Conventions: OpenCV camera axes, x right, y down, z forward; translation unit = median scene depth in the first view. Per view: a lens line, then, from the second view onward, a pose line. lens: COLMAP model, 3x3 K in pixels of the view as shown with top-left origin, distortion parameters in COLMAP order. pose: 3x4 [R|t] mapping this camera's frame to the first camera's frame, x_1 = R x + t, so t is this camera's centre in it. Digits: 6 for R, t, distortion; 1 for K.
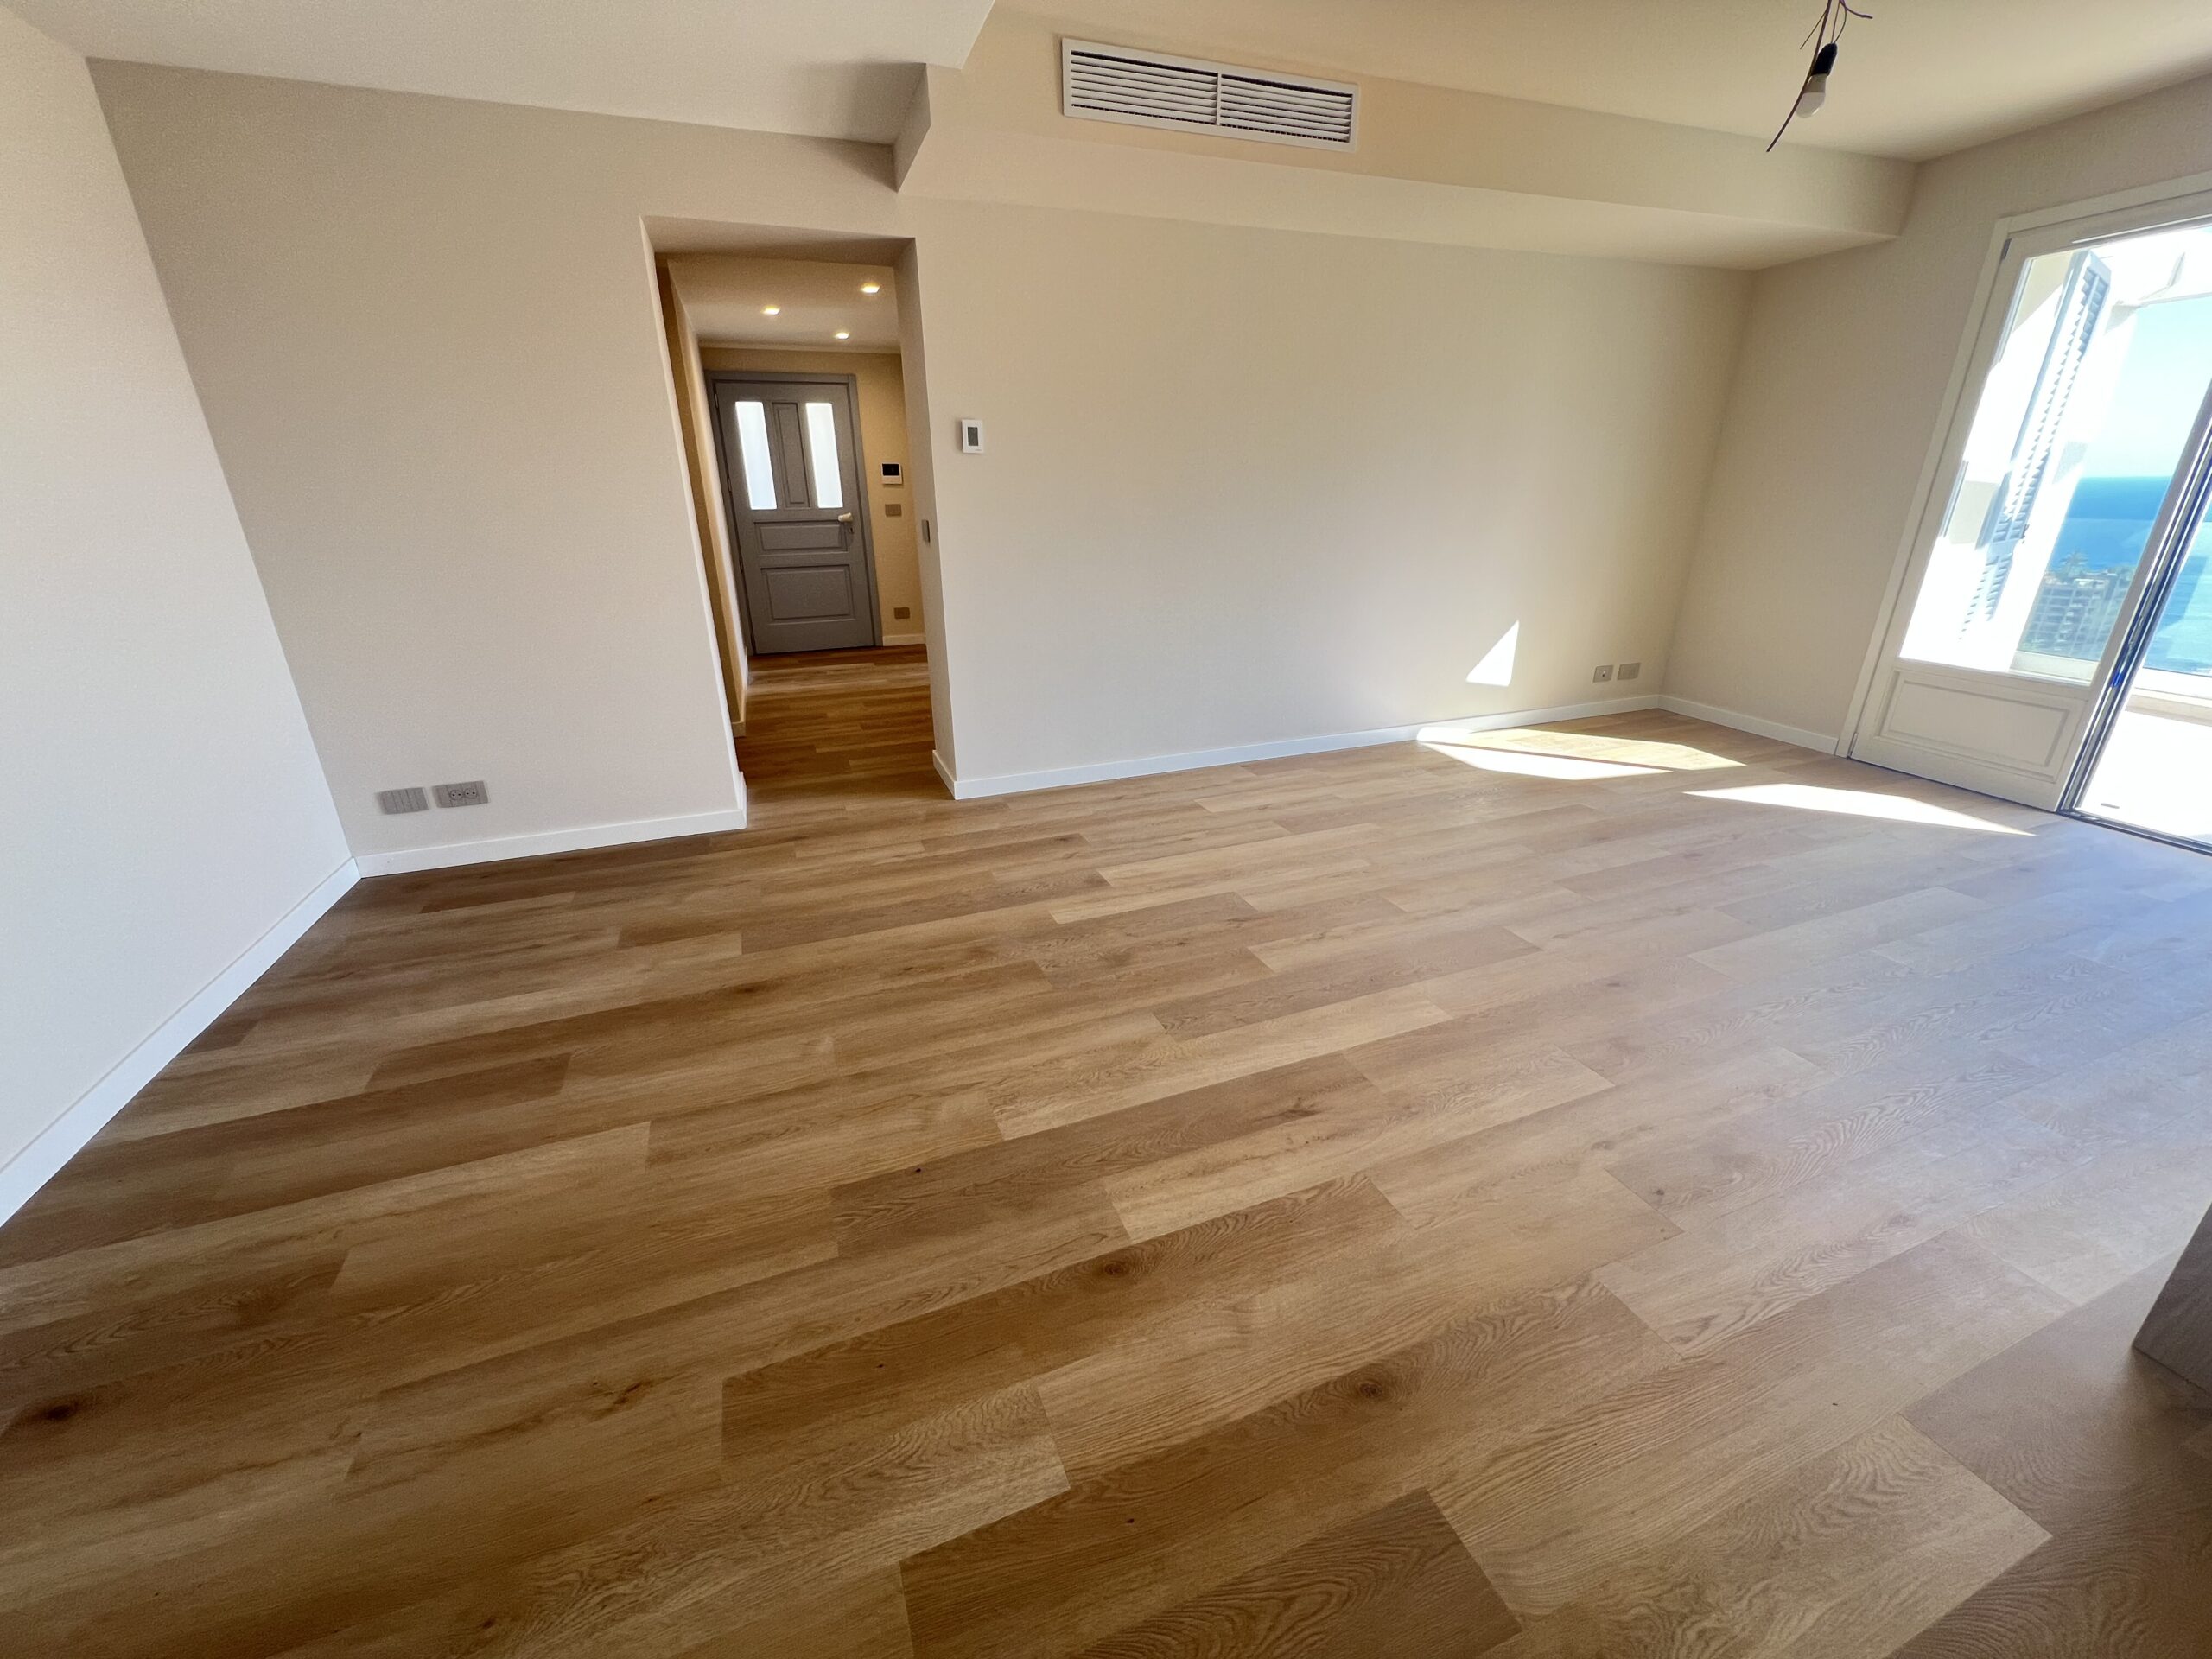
lens RADIAL K [[886.1, 0, 1097.8], [0, 886.1, 825.0], [0, 0, 1]] dist [-0.001634, 0.000506]
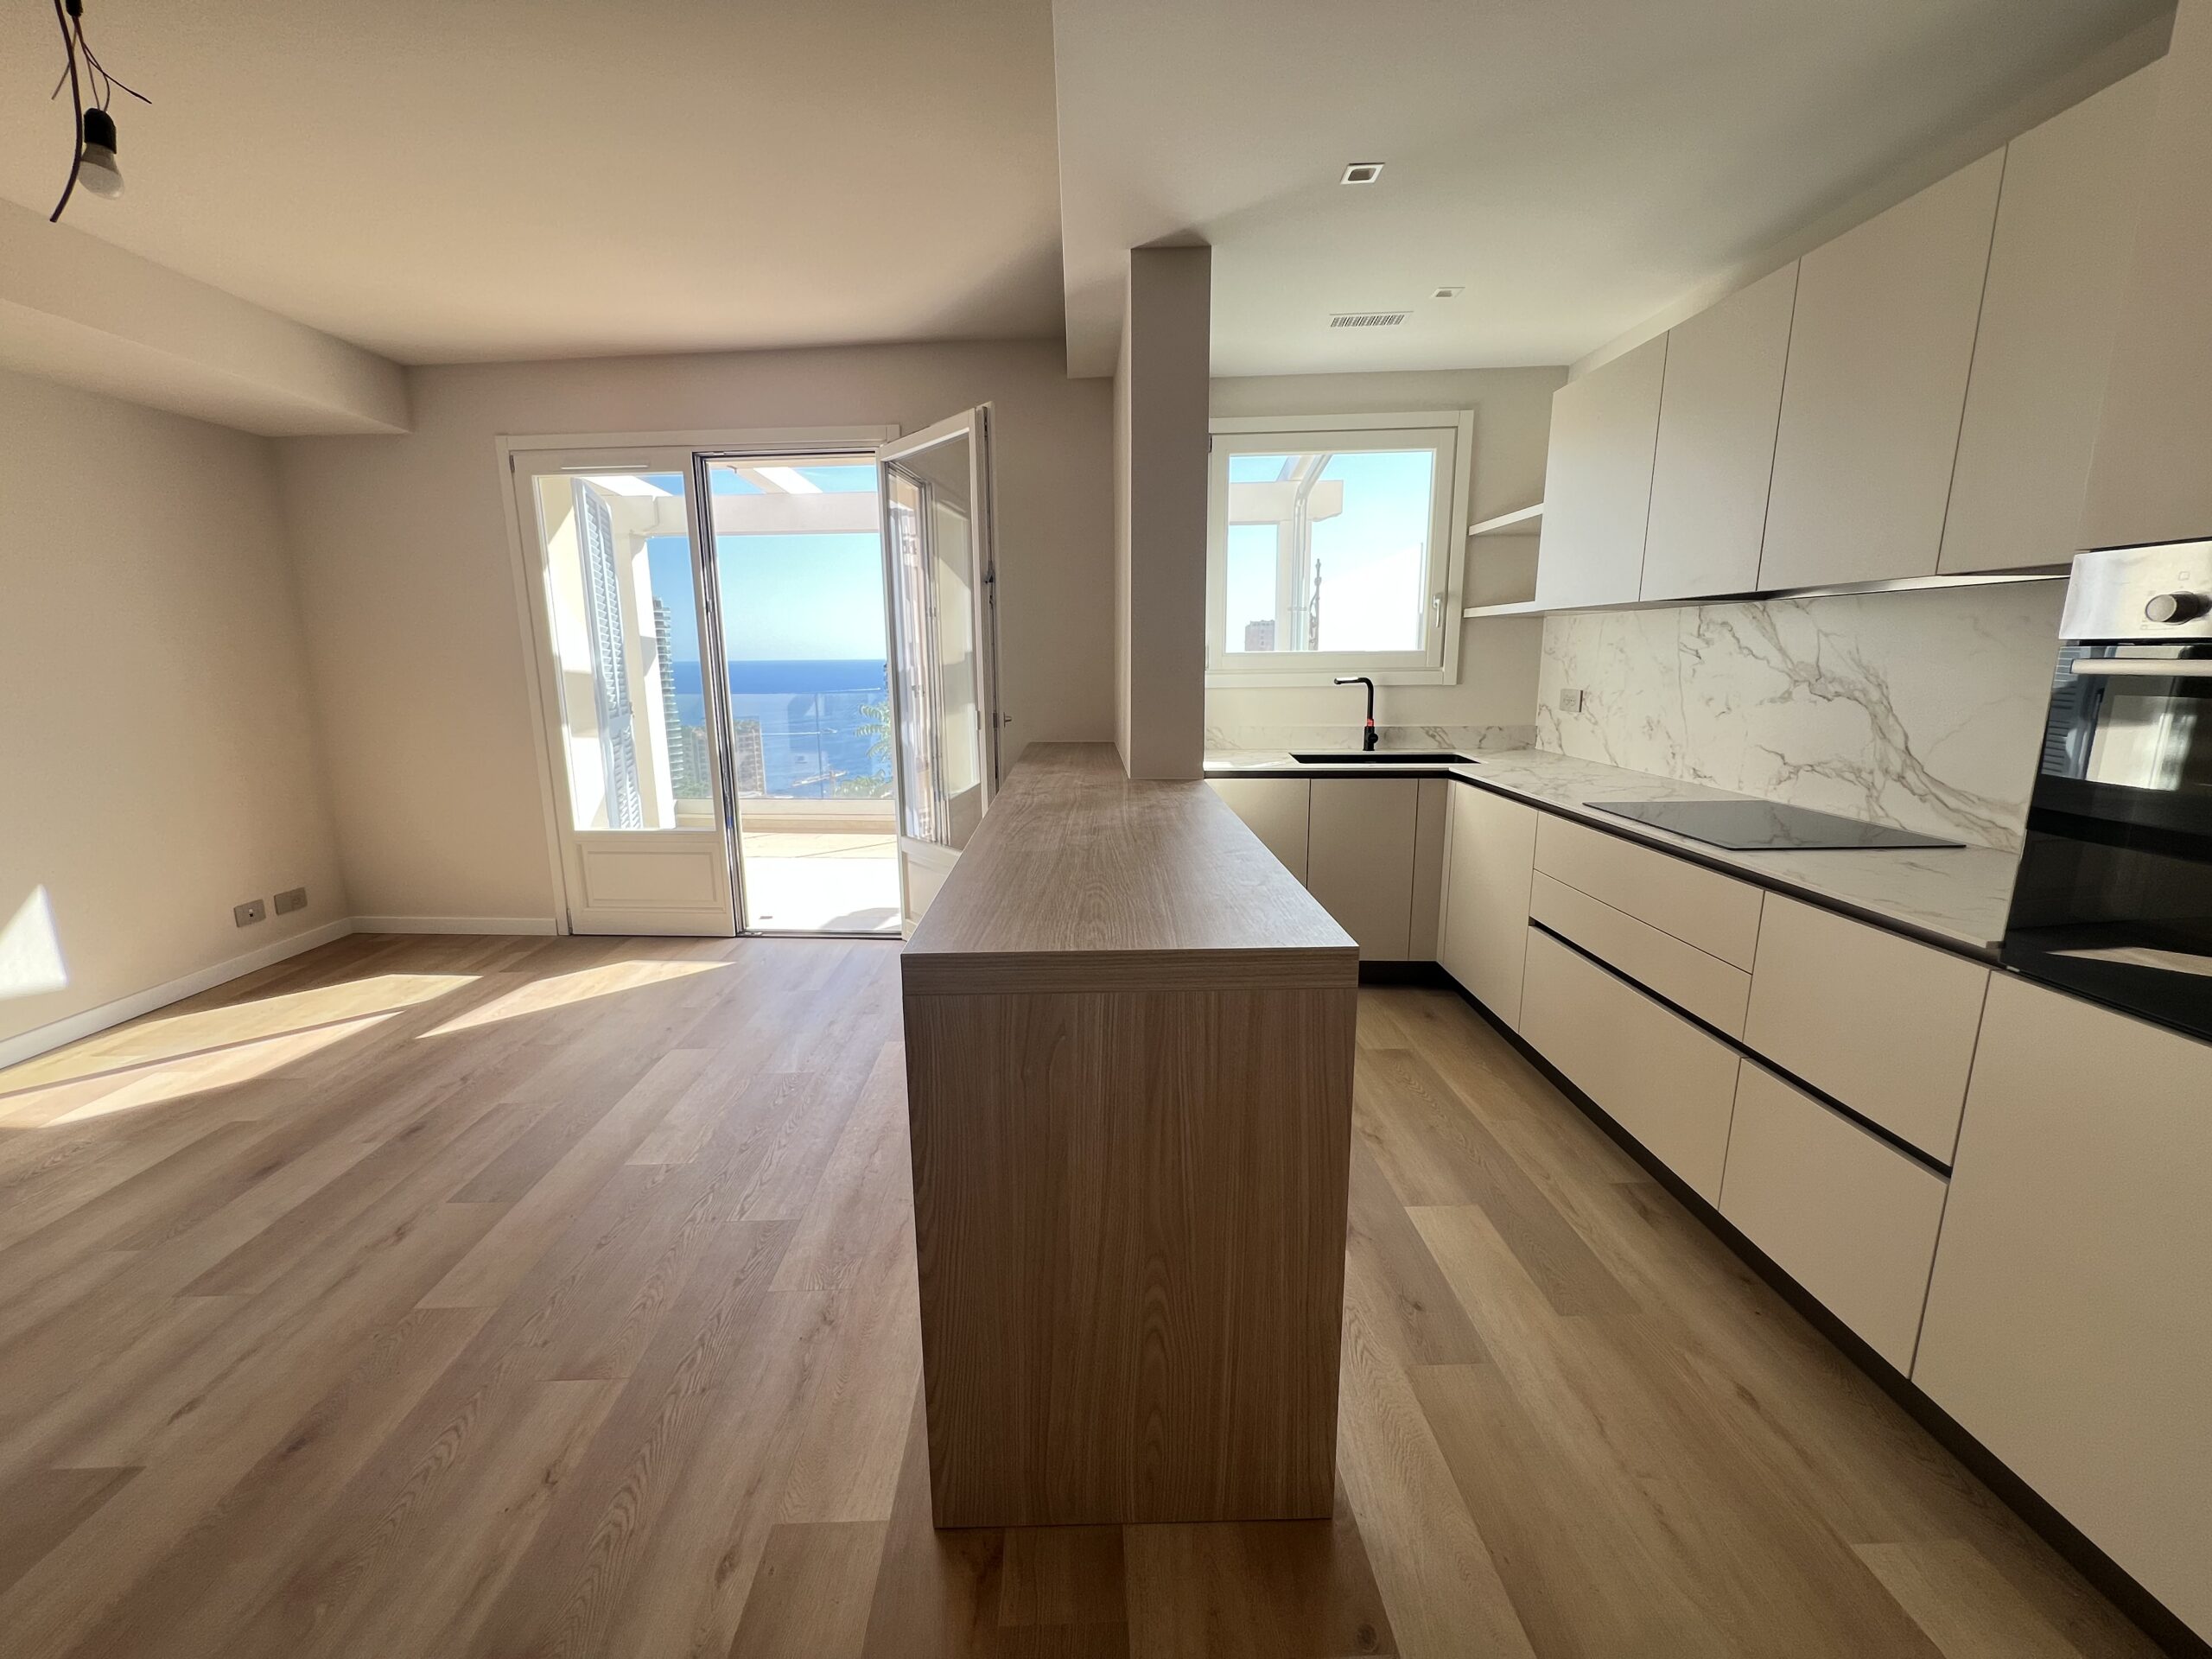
lens RADIAL K [[886.1, 0, 1101.9], [0, 886.1, 822.8], [0, 0, 1]] dist [-0.001634, 0.000506]
pose [[0.332192, -0.168082, 0.928115, 0.246728], [0.344831, 0.937519, 0.046363, -0.055911], [-0.877918, 0.304642, 0.369396, 0.134331]]
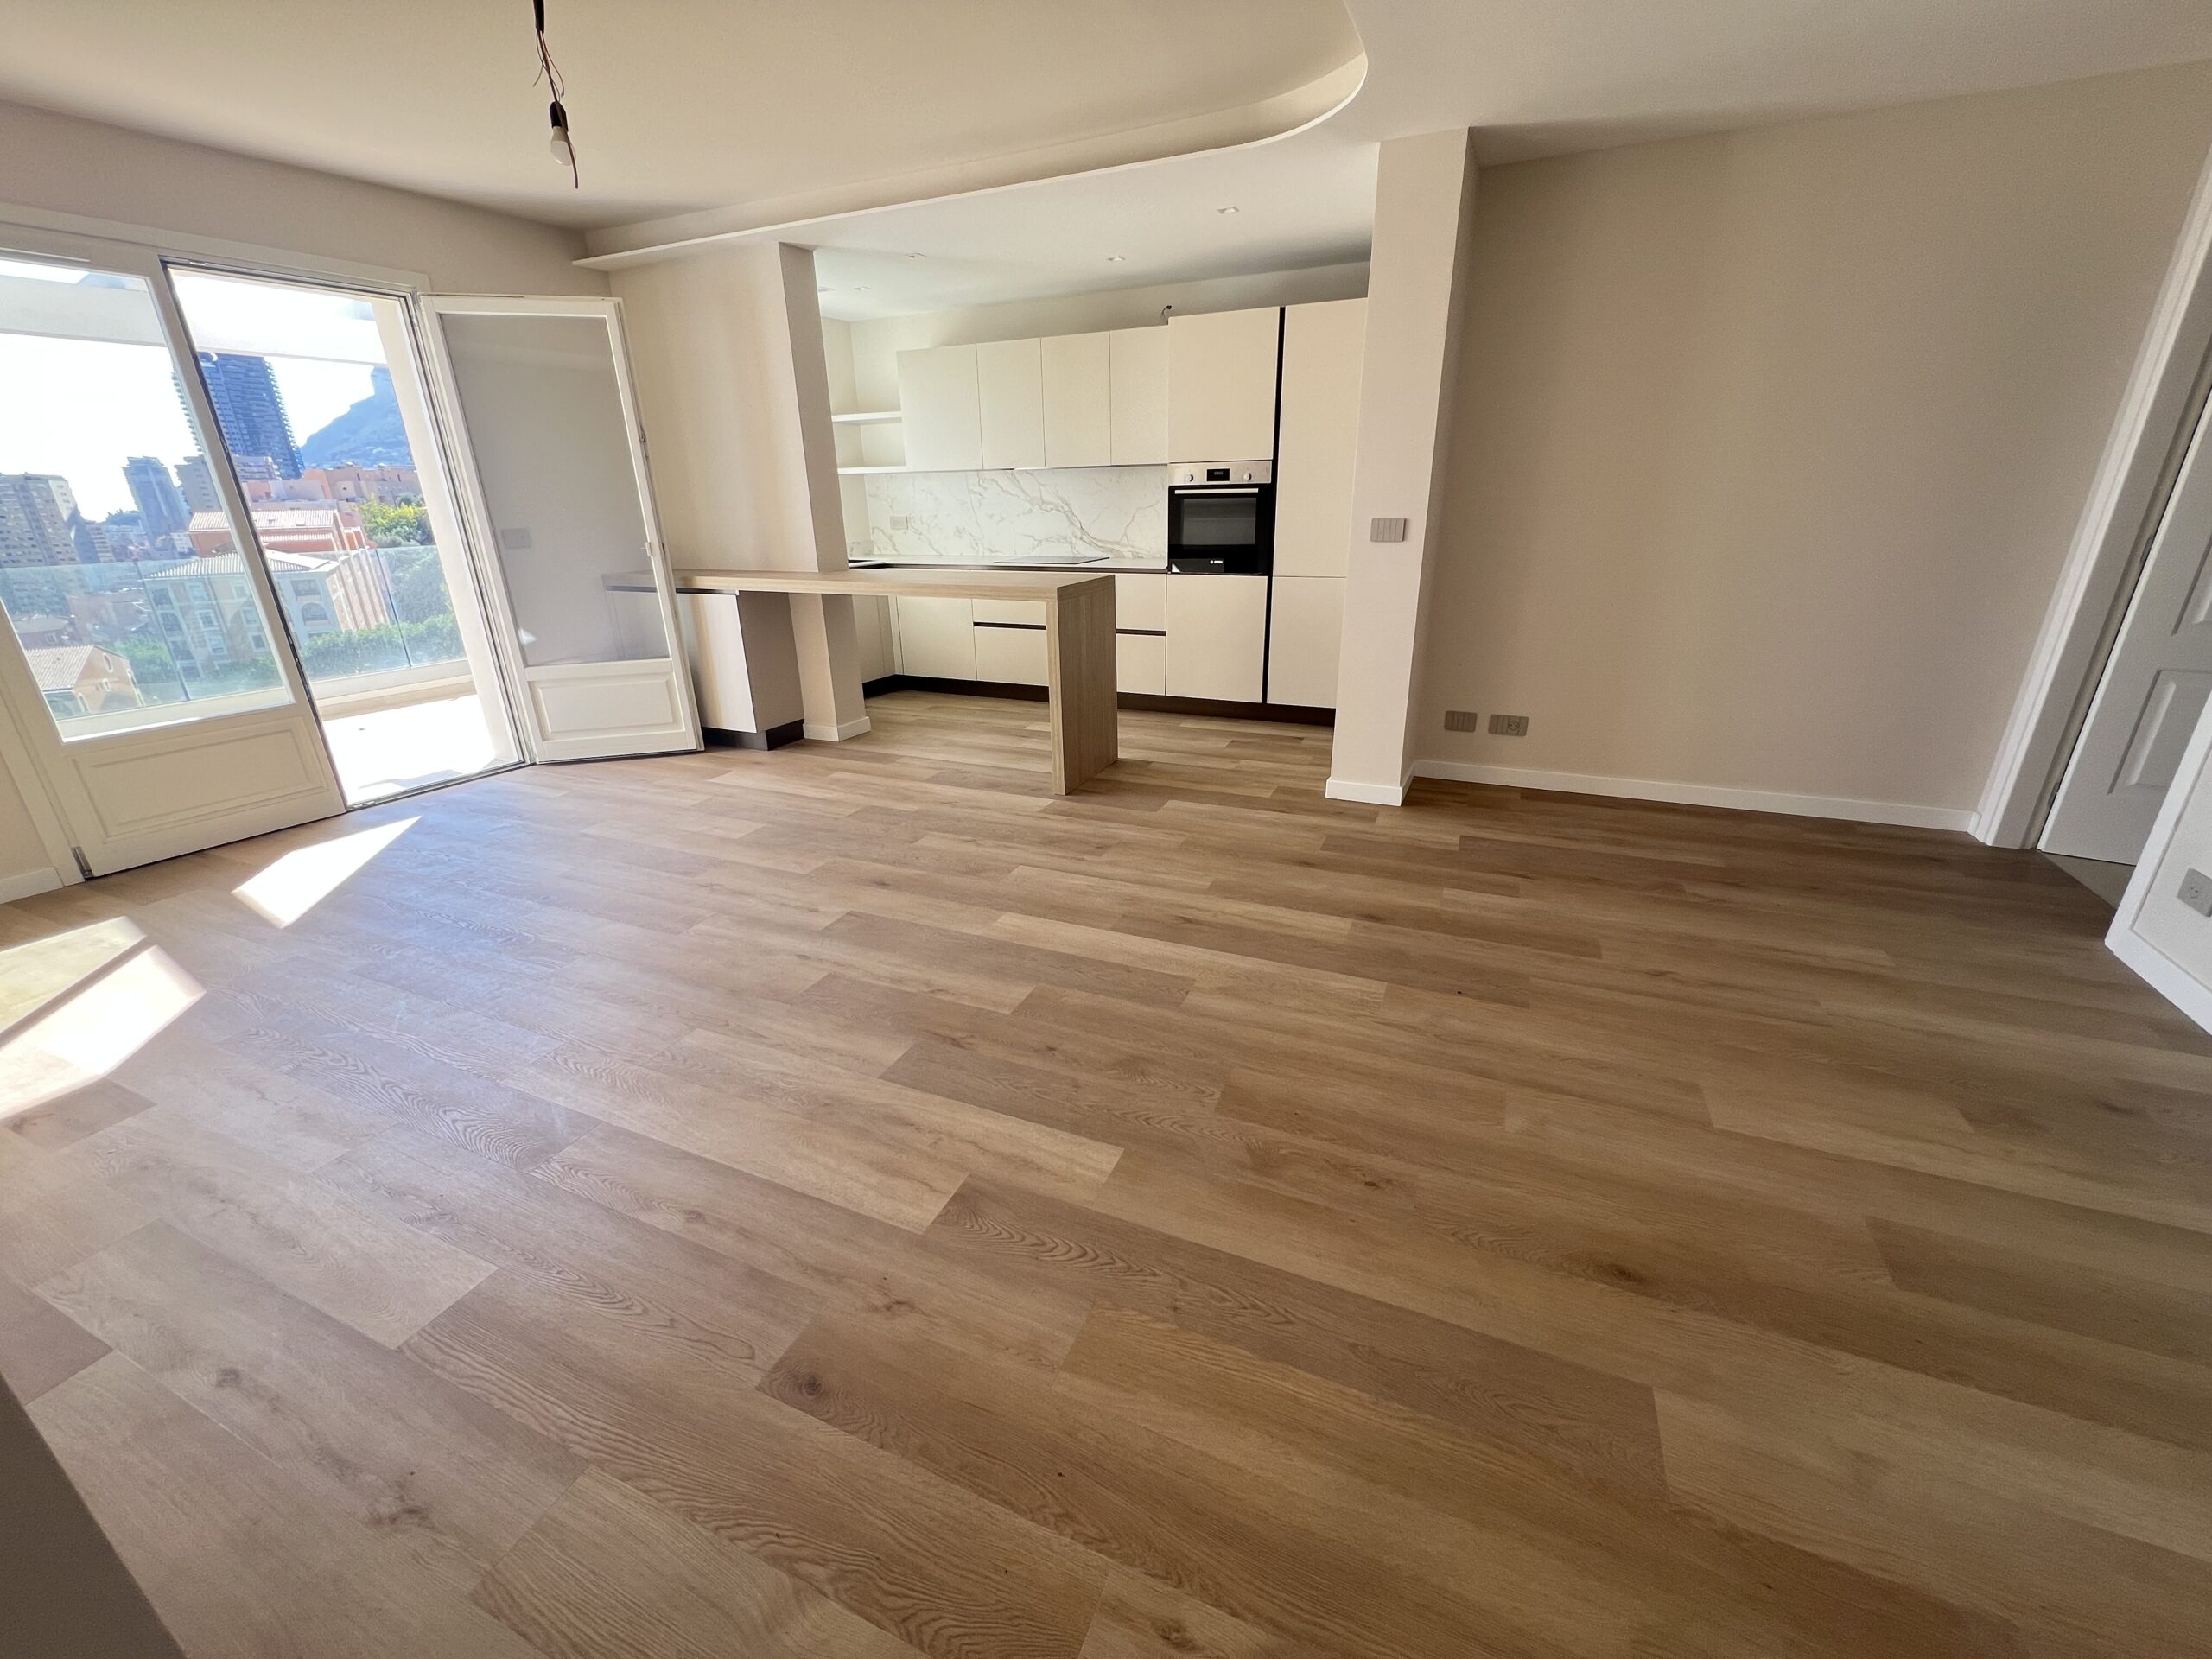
lens RADIAL K [[886.1, 0, 1102.1], [0, 886.1, 822.3], [0, 0, 1]] dist [-0.001634, 0.000506]
pose [[-0.712225, -0.220375, 0.666462, -0.437853], [0.279874, 0.781559, 0.557526, -0.470937], [-0.643744, 0.583609, -0.494968, 1.249781]]
